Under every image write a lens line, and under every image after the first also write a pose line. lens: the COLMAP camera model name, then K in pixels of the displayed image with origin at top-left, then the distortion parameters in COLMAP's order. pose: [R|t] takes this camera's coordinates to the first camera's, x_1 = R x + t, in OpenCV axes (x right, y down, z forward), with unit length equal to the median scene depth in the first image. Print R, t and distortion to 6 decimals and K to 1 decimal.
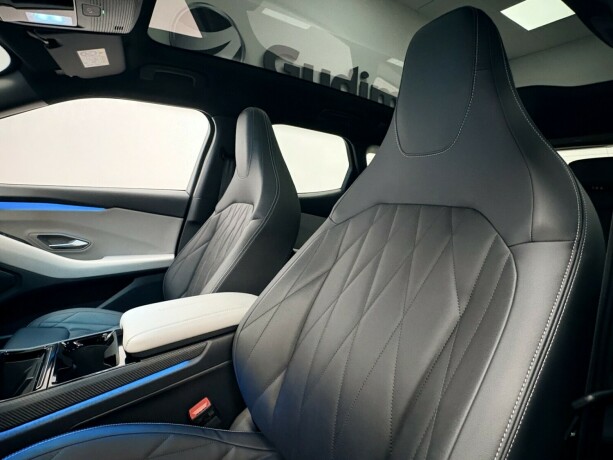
lens RADIAL K [[329.4, 0, 306.5], [0, 329.4, 230.0], [0, 0, 1]] dist [-0.001787, -0.000386]
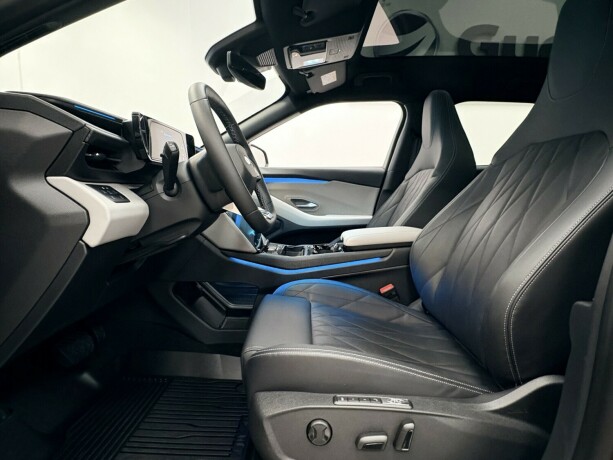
lens RADIAL K [[329.4, 0, 306.5], [0, 329.4, 230.0], [0, 0, 1]] dist [-0.001787, -0.000386]
pose [[0.838535, 0.029034, -0.544073, 0.121917], [-0.024693, 0.999578, 0.015283, 0.152537], [0.544287, 0.000619, 0.838899, -0.317383]]
